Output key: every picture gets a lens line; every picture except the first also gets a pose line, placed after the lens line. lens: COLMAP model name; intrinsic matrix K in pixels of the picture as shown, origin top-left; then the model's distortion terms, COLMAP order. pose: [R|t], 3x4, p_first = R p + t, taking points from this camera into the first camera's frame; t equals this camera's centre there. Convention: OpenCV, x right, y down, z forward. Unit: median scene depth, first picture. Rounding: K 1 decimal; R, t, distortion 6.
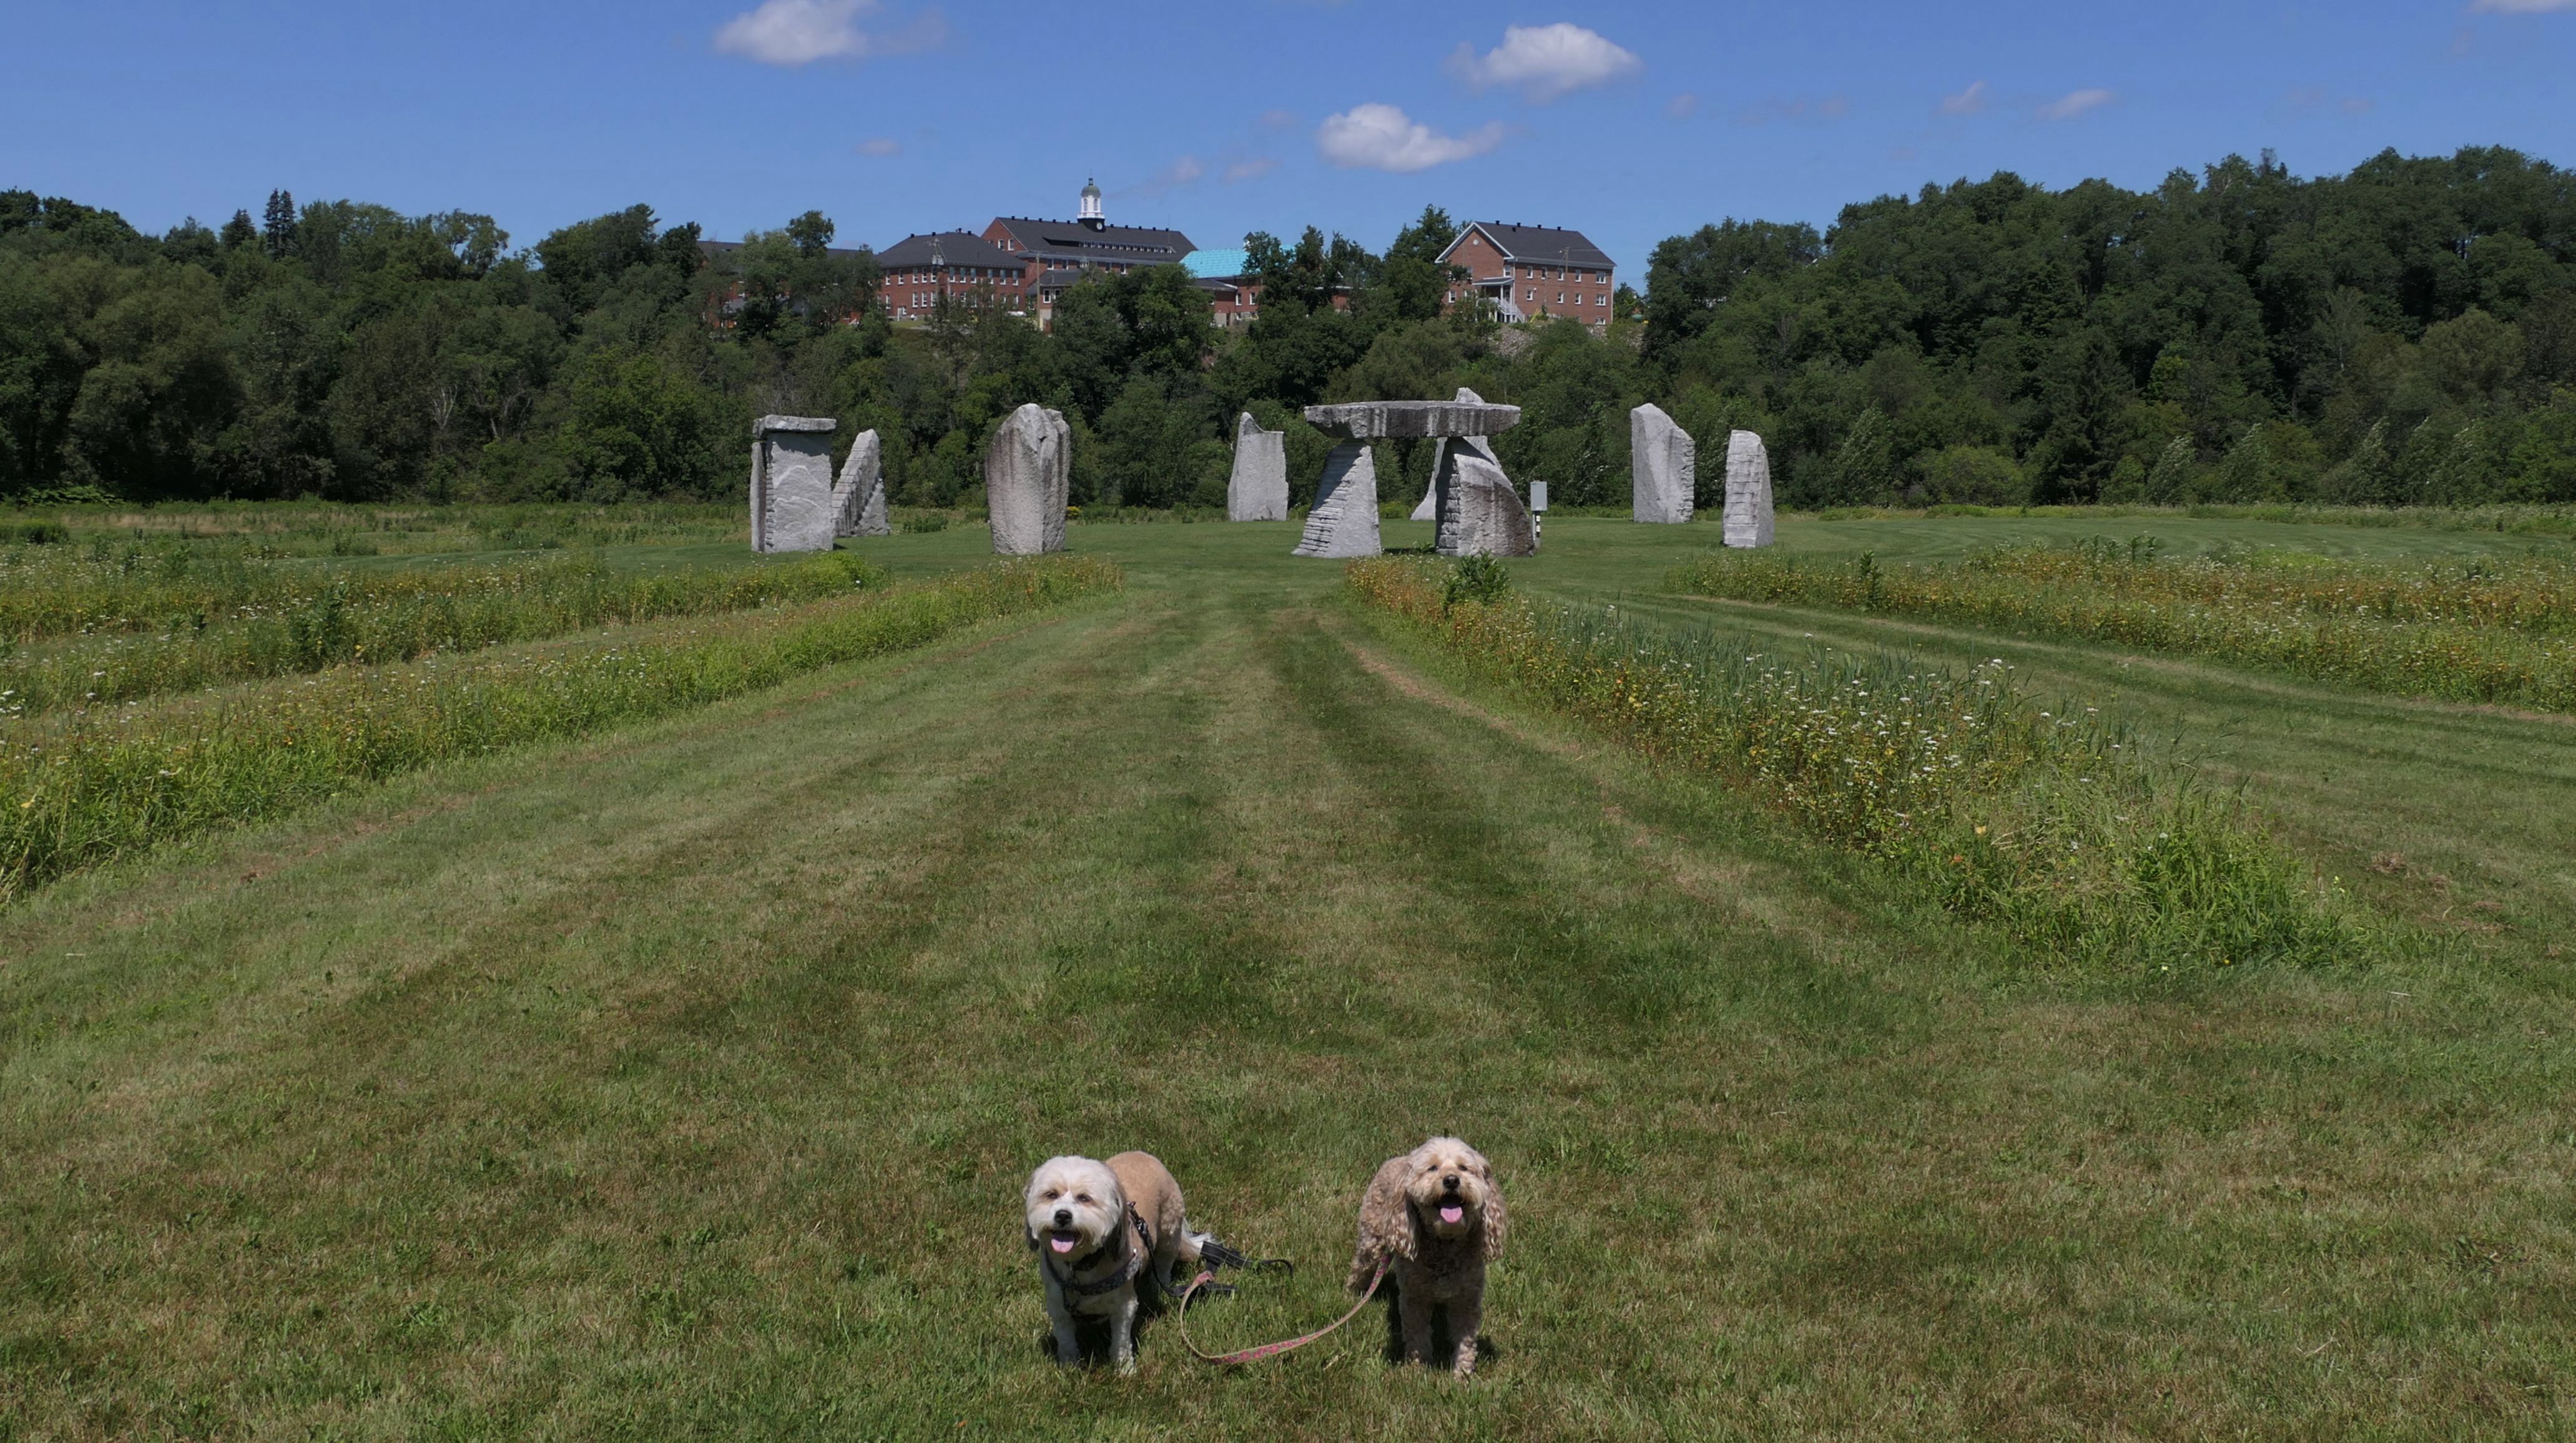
lens RADIAL K [[2357.5, 0, 1108.1], [0, 2357.5, 581.0], [0, 0, 1]] dist [-0.047290, -0.012881]
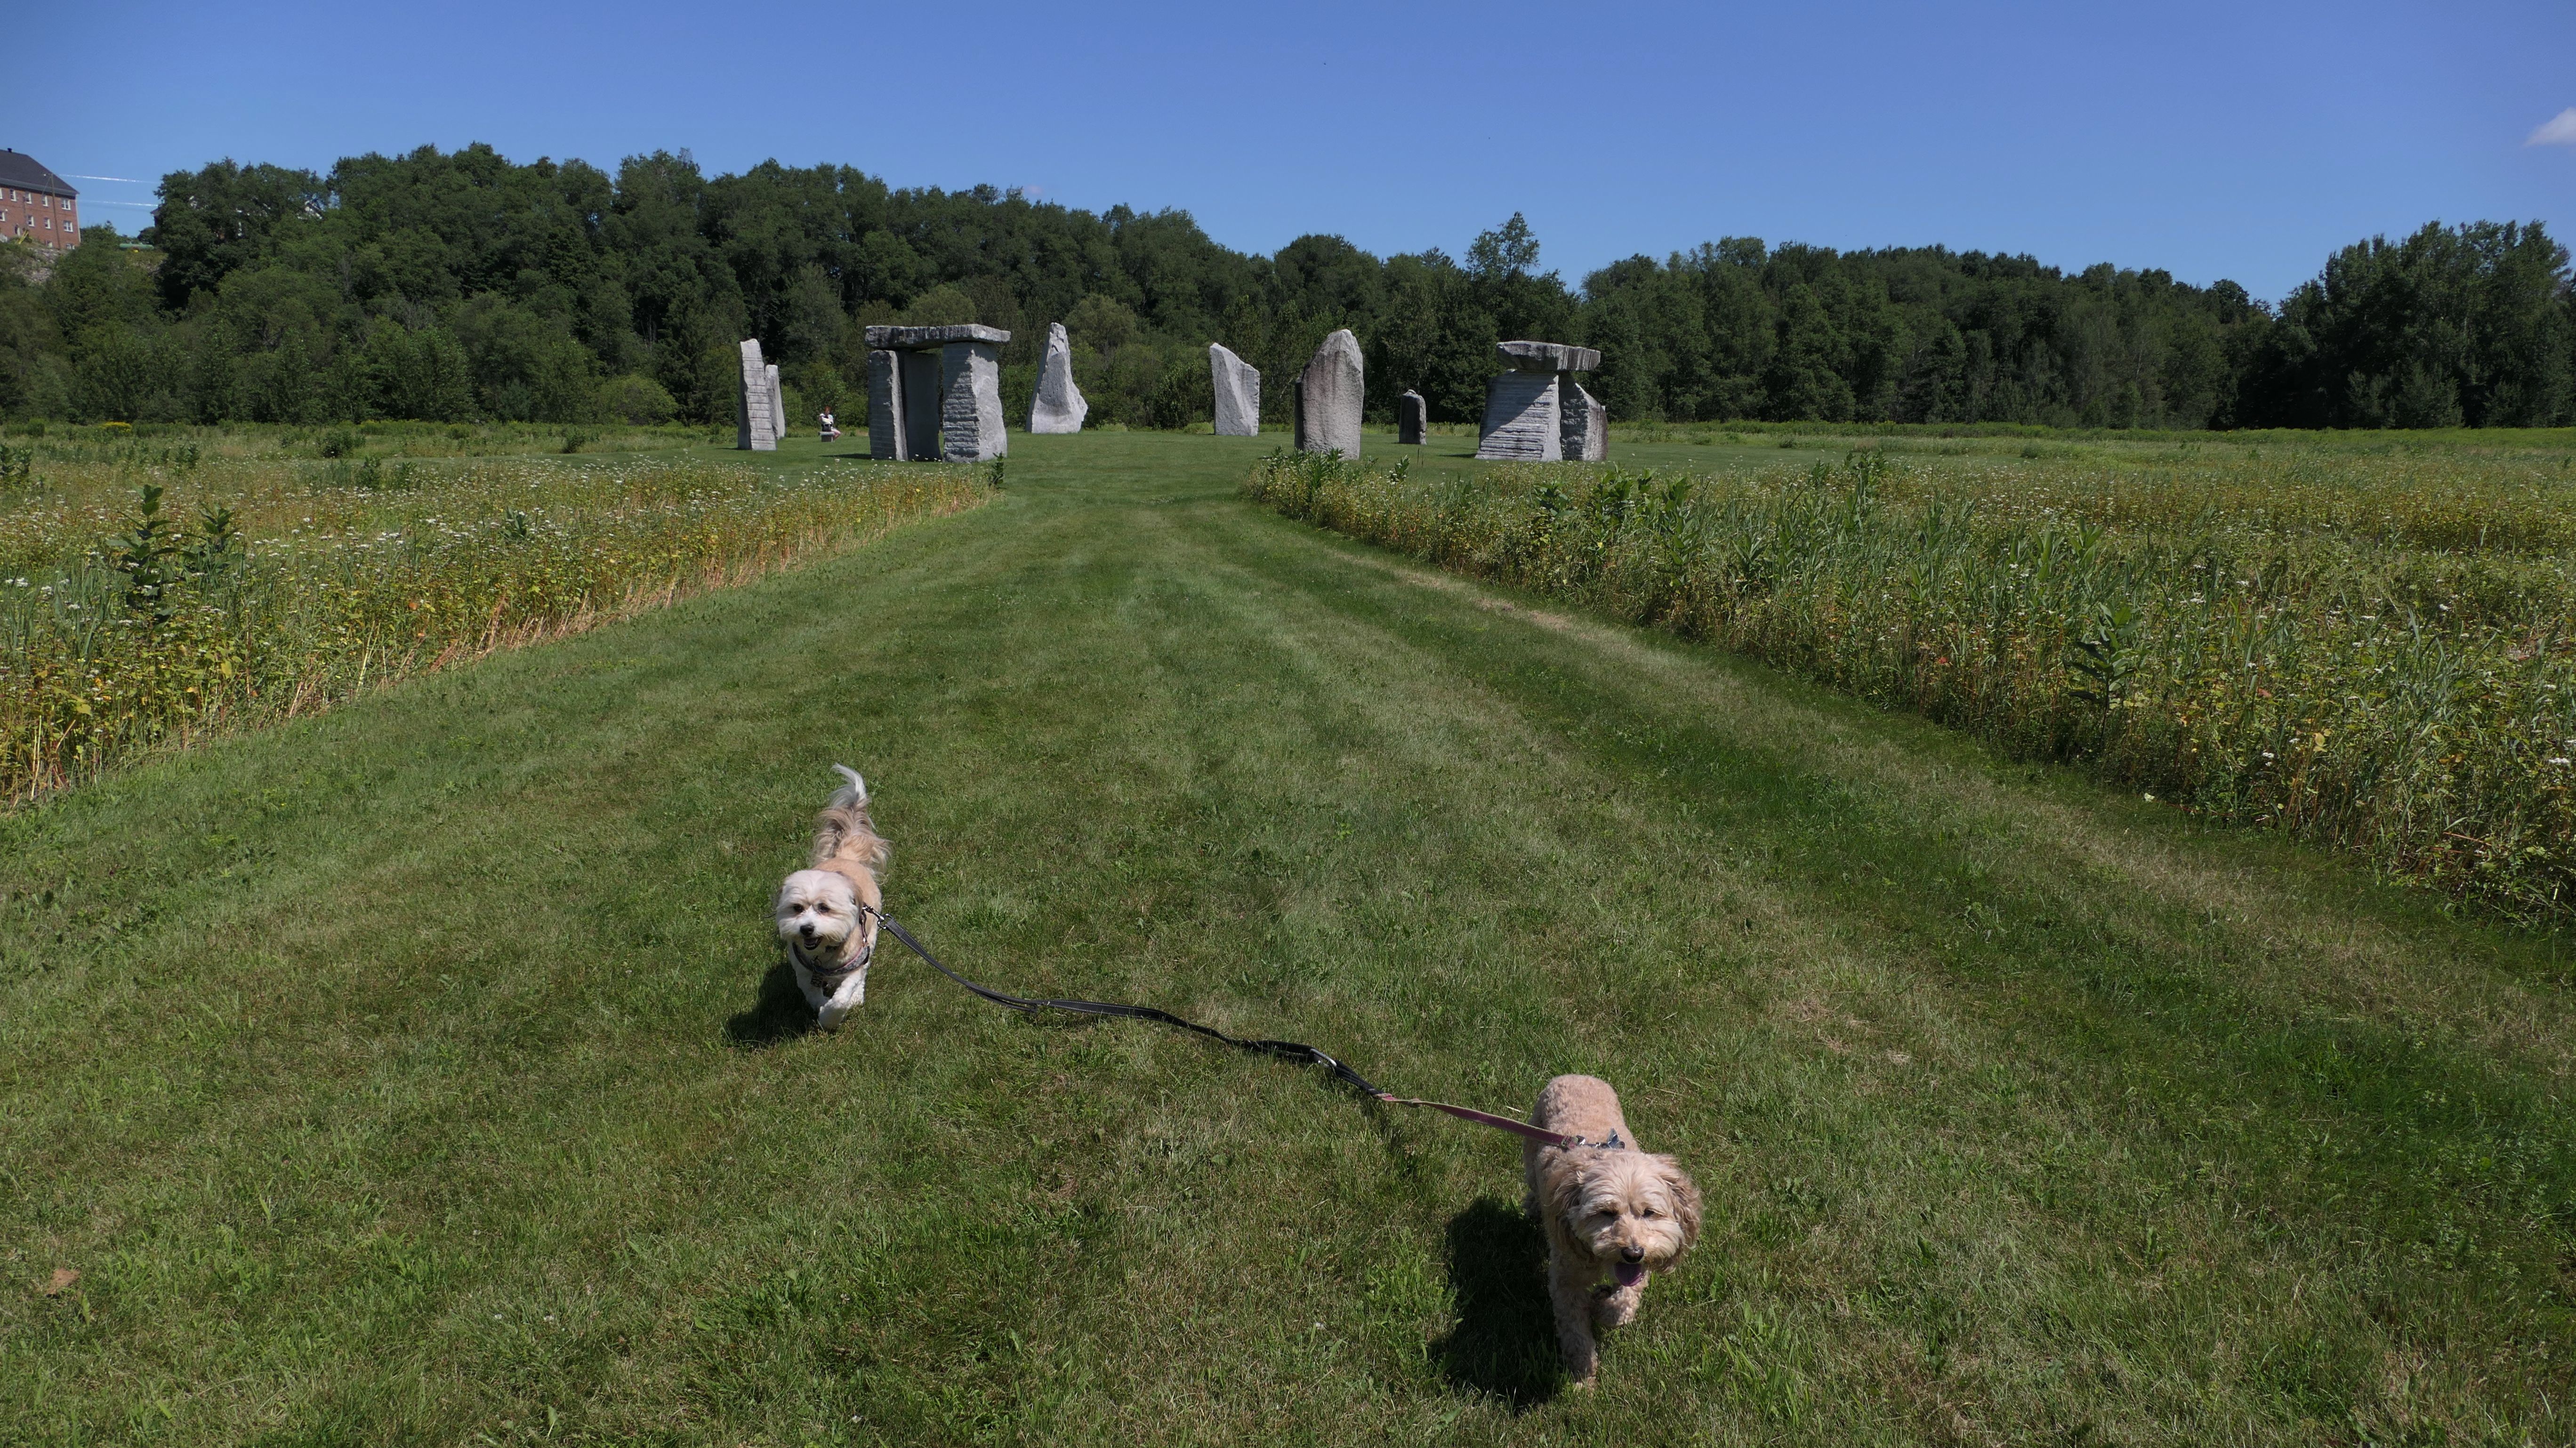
lens RADIAL K [[1822.4, 0, 1257.4], [0, 1822.4, 788.6], [0, 0, 1]] dist [-0.005885, -0.001917]
pose [[0.642802, -0.141696, 0.752814, -0.121337], [0.017073, 0.985149, 0.170849, -0.000944], [-0.765842, -0.096969, 0.635675, 0.068403]]
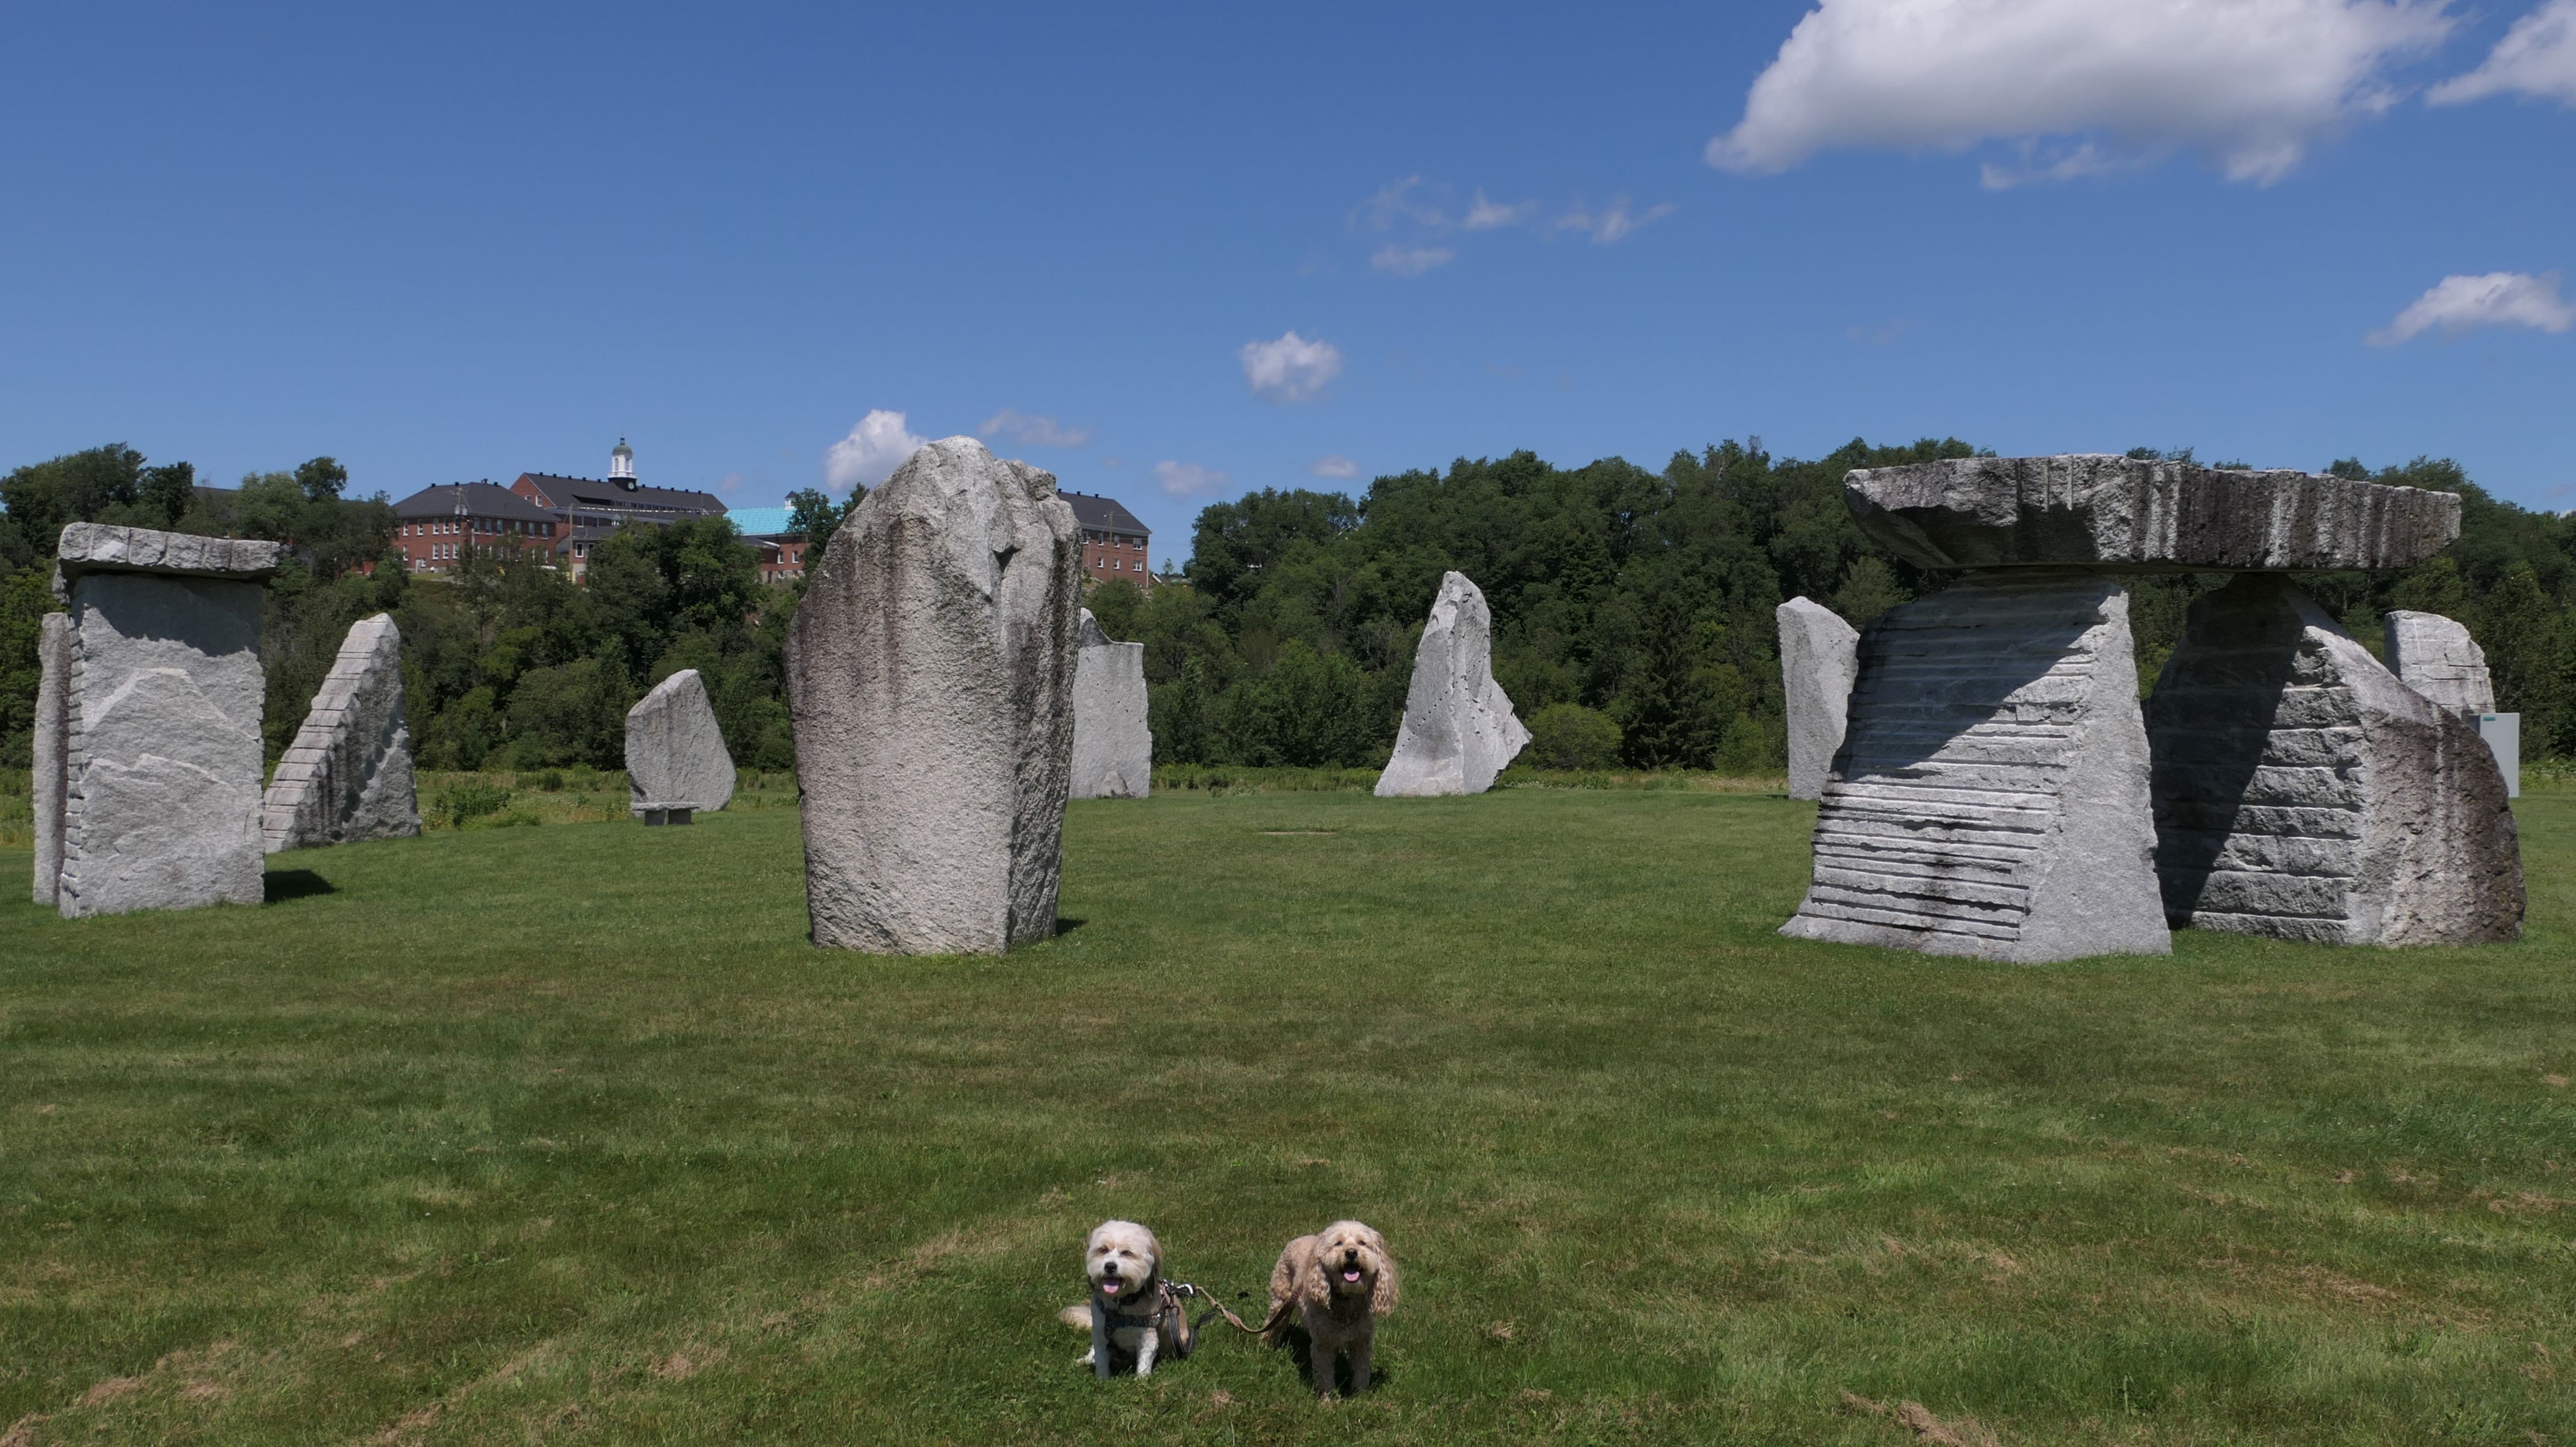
lens RADIAL K [[2142.6, 0, 1232.0], [0, 2142.6, 725.4], [0, 0, 1]] dist [-0.040220, -0.001246]
pose [[0.961535, 0.002576, 0.274671, -0.011427], [0.011301, 0.998738, -0.048929, -0.004115], [-0.274451, 0.050151, 0.960293, 0.115544]]
